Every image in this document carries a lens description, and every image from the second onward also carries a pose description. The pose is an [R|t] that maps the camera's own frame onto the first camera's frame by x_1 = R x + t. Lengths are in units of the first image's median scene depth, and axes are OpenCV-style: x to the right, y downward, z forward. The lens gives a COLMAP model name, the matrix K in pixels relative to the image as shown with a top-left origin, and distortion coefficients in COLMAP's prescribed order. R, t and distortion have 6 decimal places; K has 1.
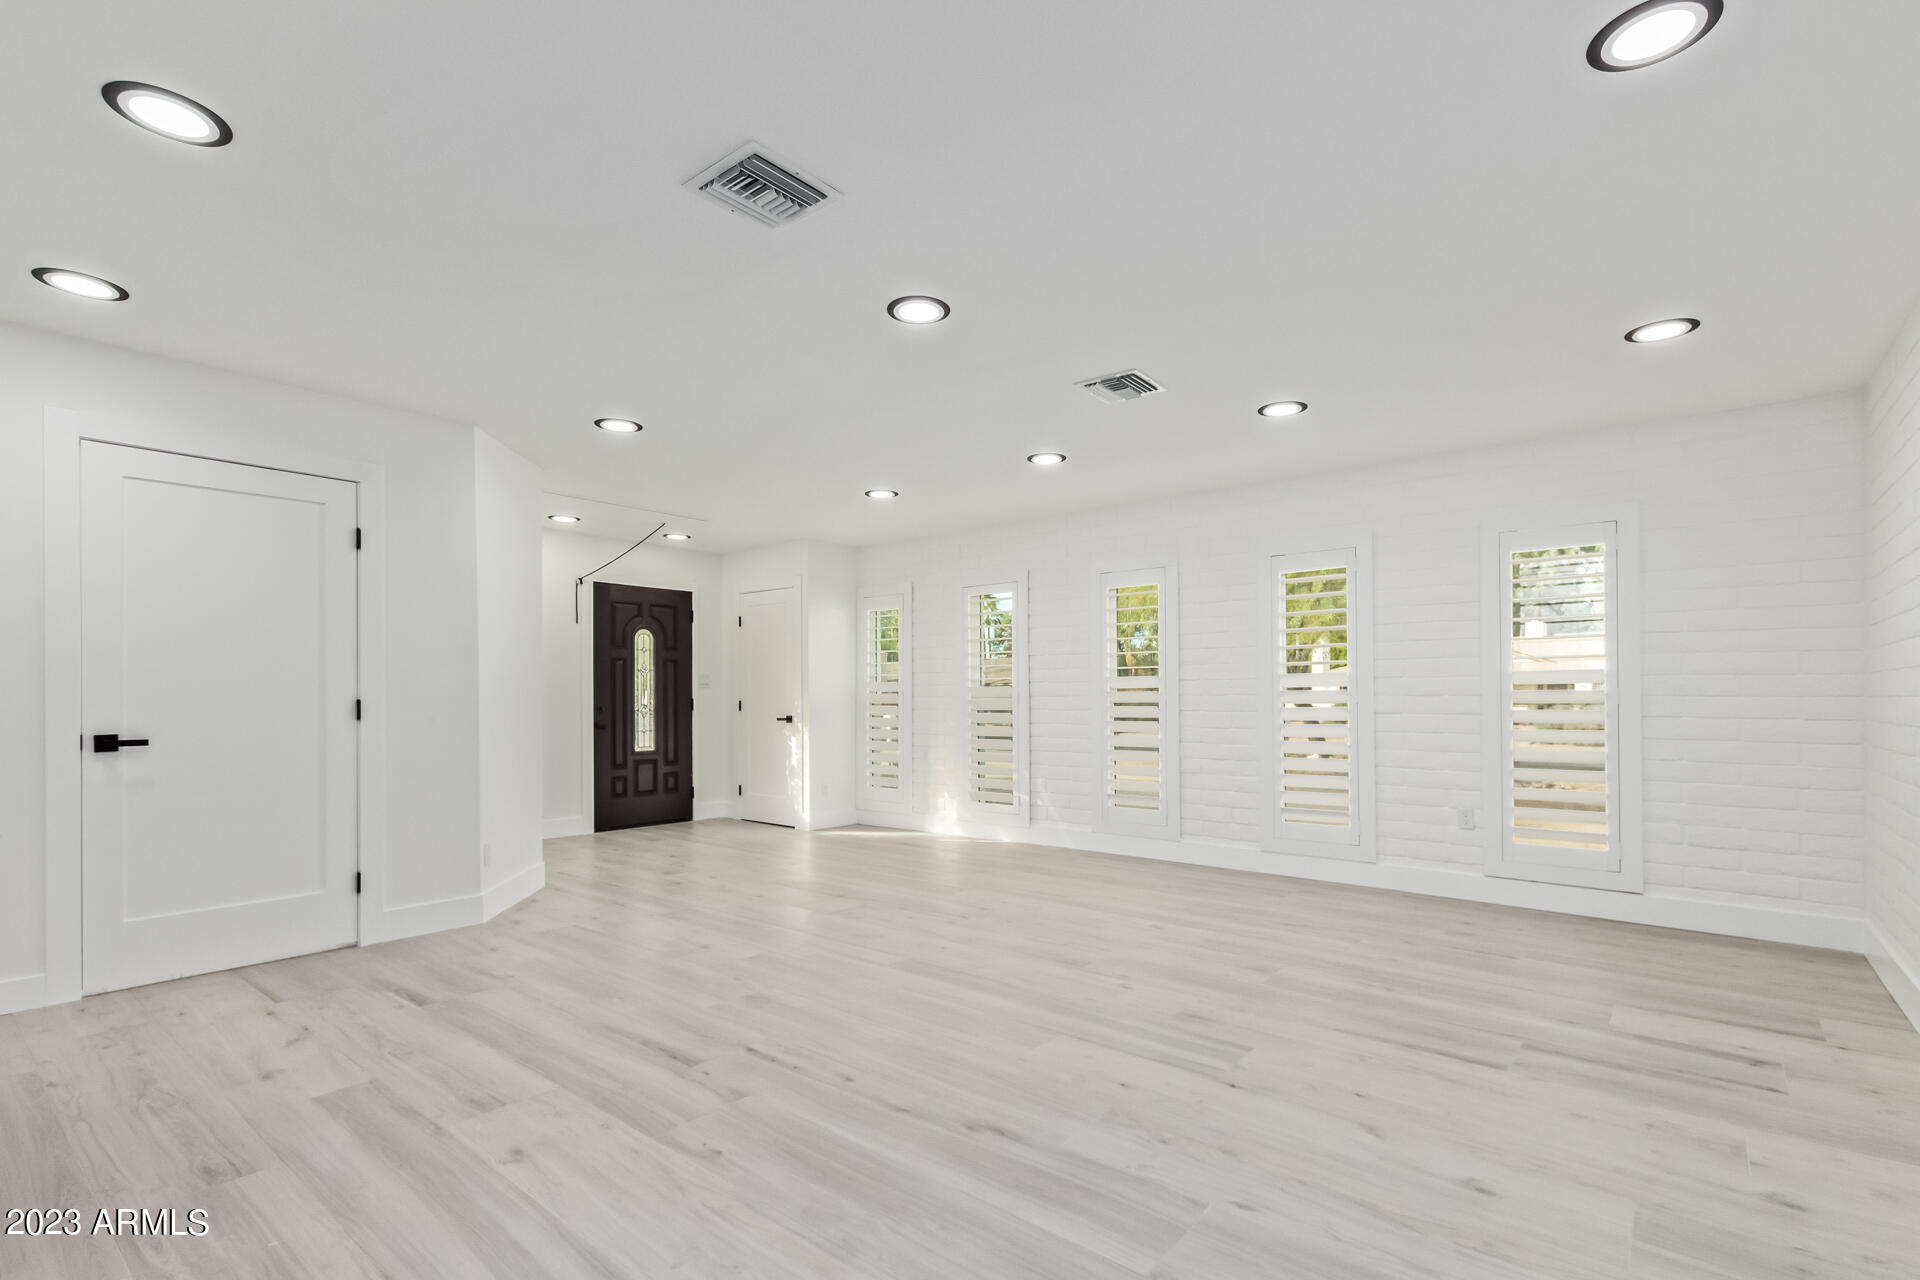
lens RADIAL K [[900.0, 0, 969.4], [0, 900.0, 701.3], [0, 0, 1]] dist [0.001072, 0.000221]
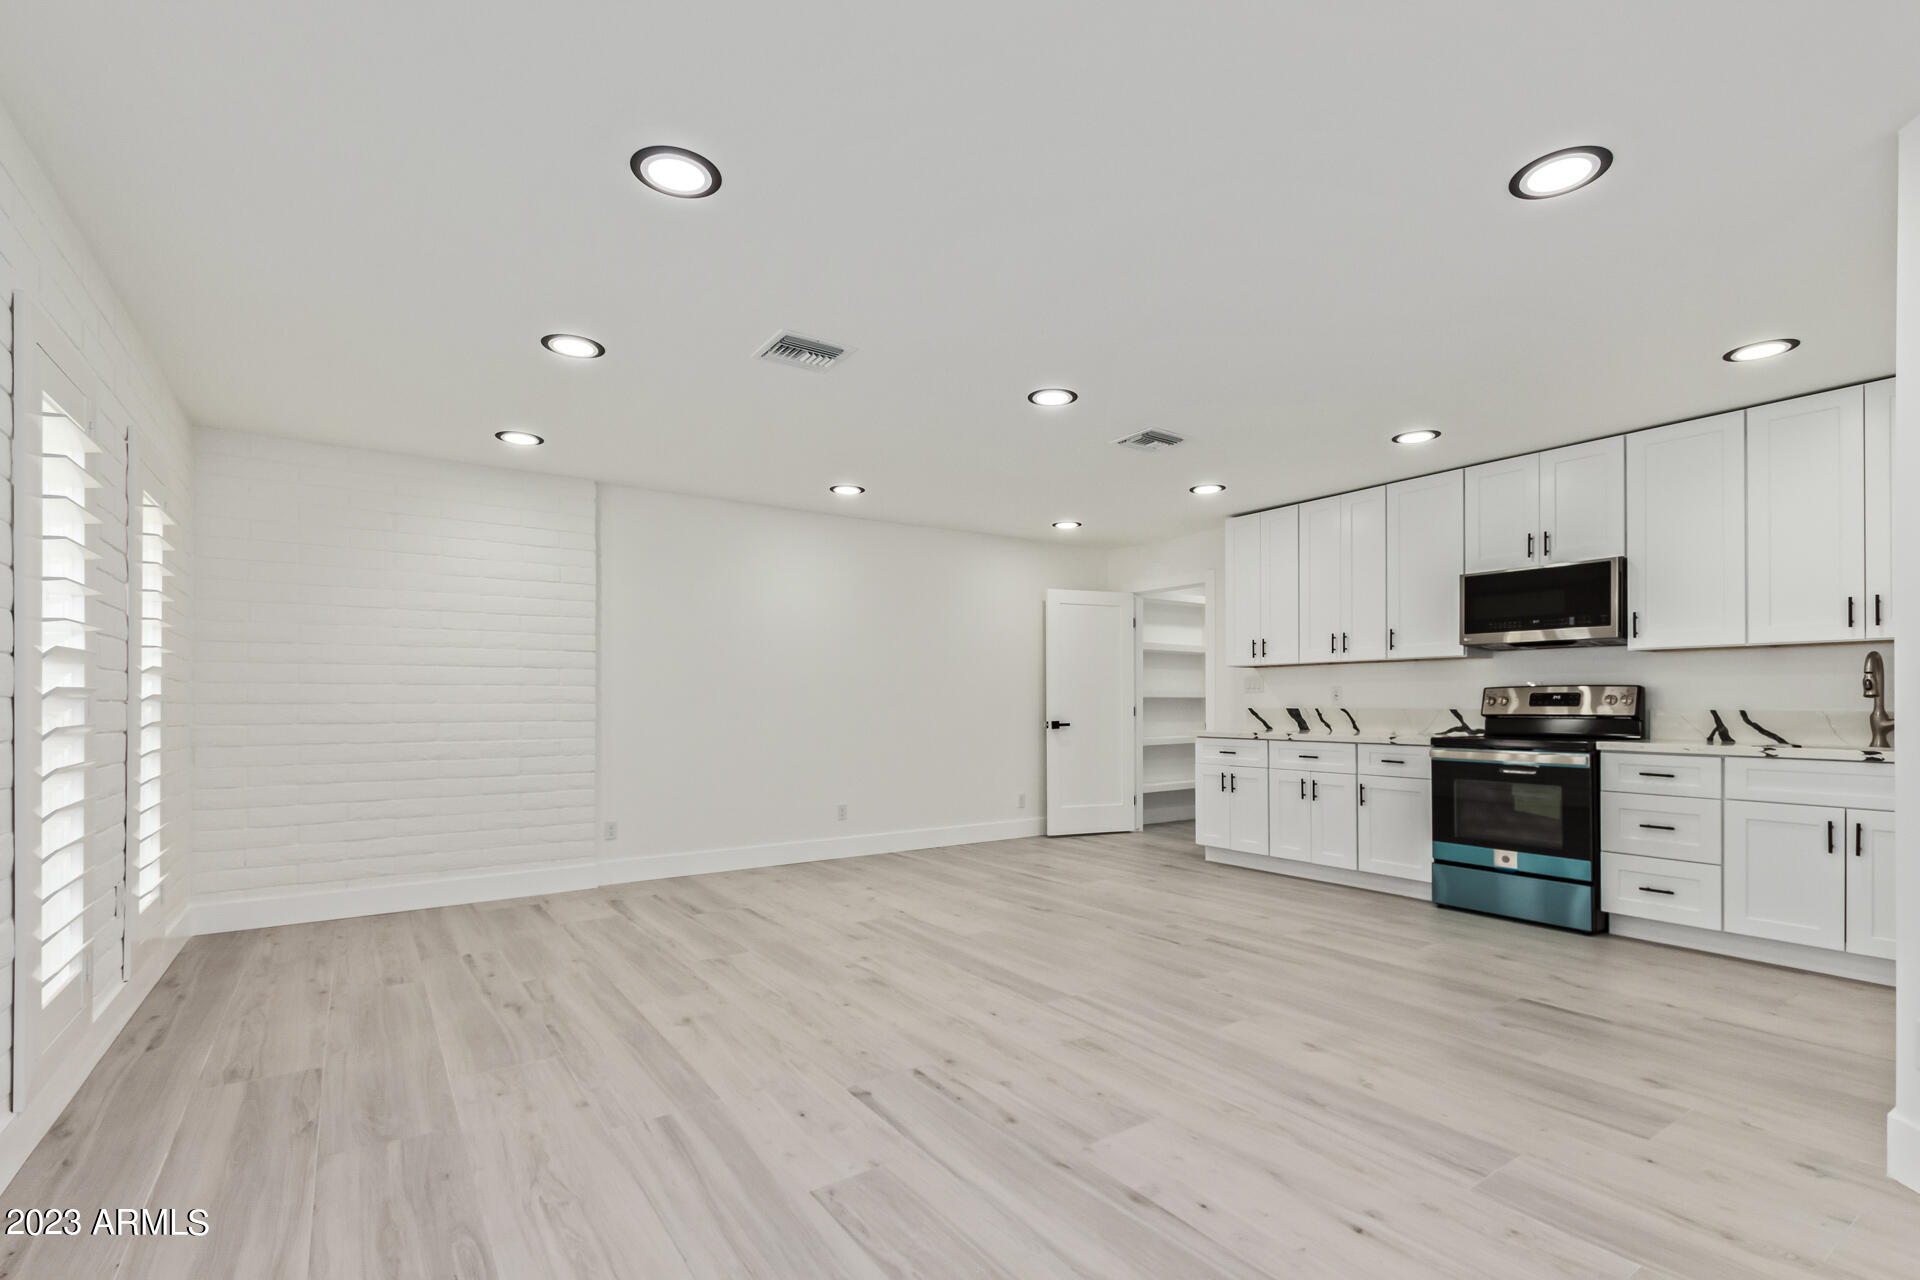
lens RADIAL K [[900.0, 0, 969.4], [0, 900.0, 701.3], [0, 0, 1]] dist [0.001072, 0.000221]
pose [[-0.961883, 0.002440, 0.273449, -0.279701], [0.002340, 0.999997, -0.000690, -0.005720], [-0.273450, -0.000024, -0.961886, 2.178891]]
